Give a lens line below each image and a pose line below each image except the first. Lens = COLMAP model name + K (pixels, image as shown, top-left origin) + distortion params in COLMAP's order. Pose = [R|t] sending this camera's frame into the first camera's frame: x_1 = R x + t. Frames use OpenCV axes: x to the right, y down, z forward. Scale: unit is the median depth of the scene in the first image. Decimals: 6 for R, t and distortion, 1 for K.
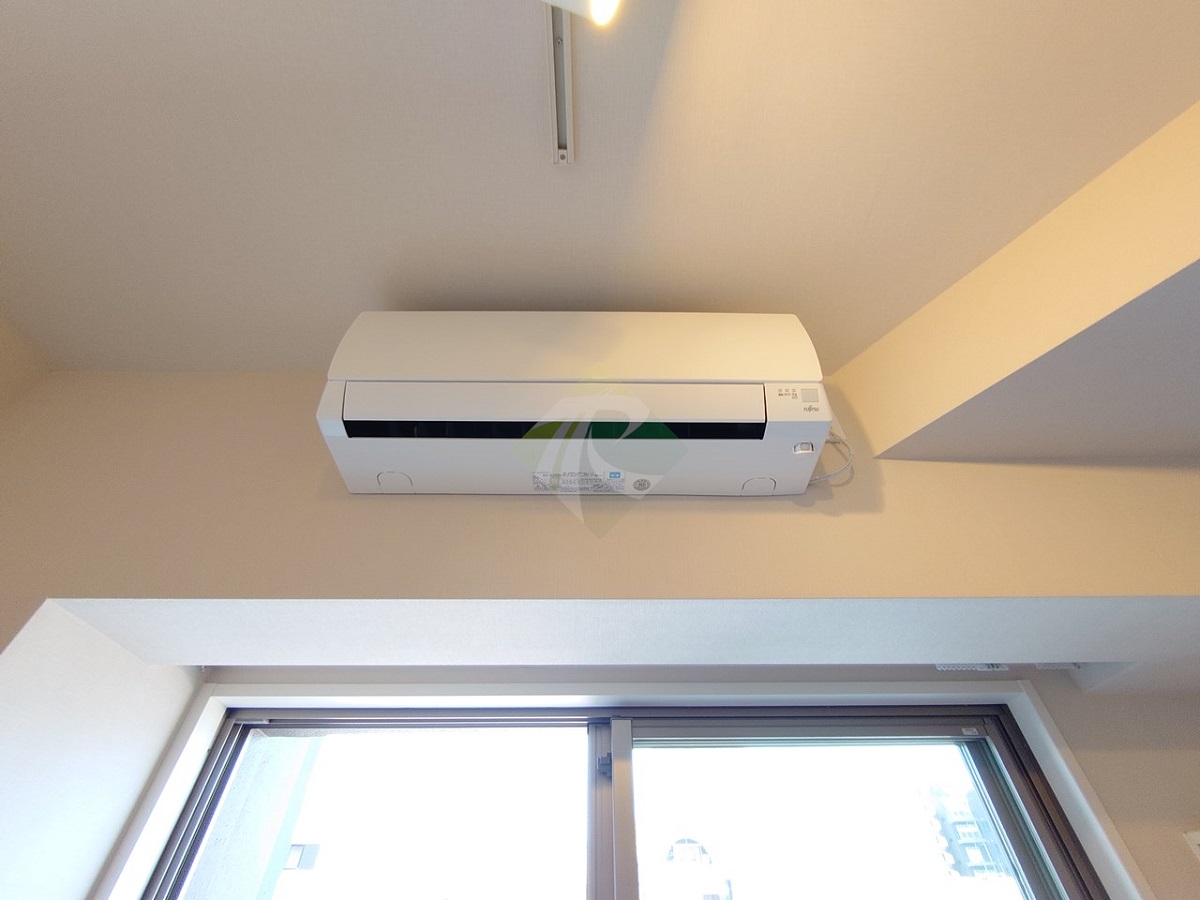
lens RADIAL K [[516.6, 0, 600.0], [0, 516.6, 450.0], [0, 0, 1]] dist [0.000423, -0.000814]
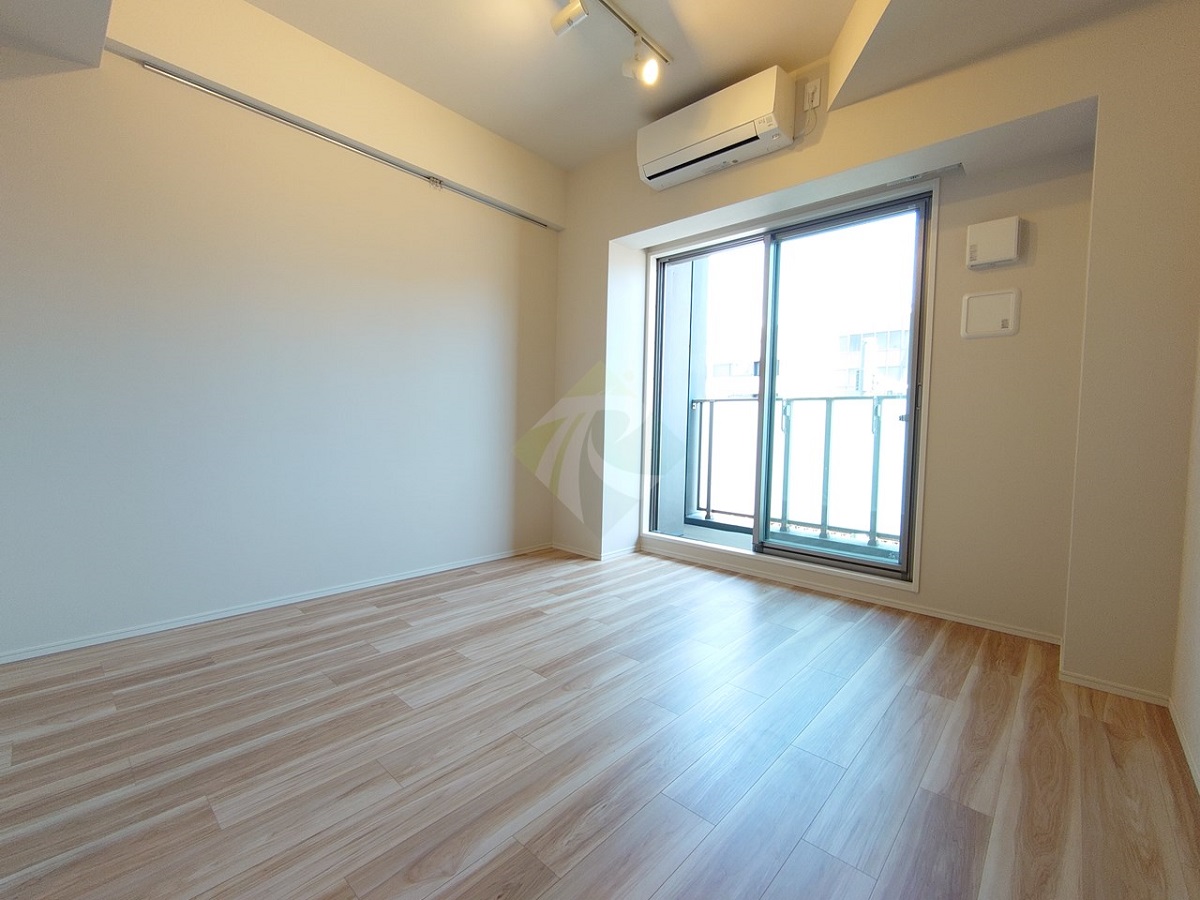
lens RADIAL K [[516.6, 0, 600.0], [0, 516.6, 450.0], [0, 0, 1]] dist [0.000423, -0.000814]
pose [[0.733053, 0.056945, -0.677783, 1.356333], [0.457272, 0.696430, 0.553071, -0.650148], [0.503524, -0.715362, 0.484481, -1.695856]]
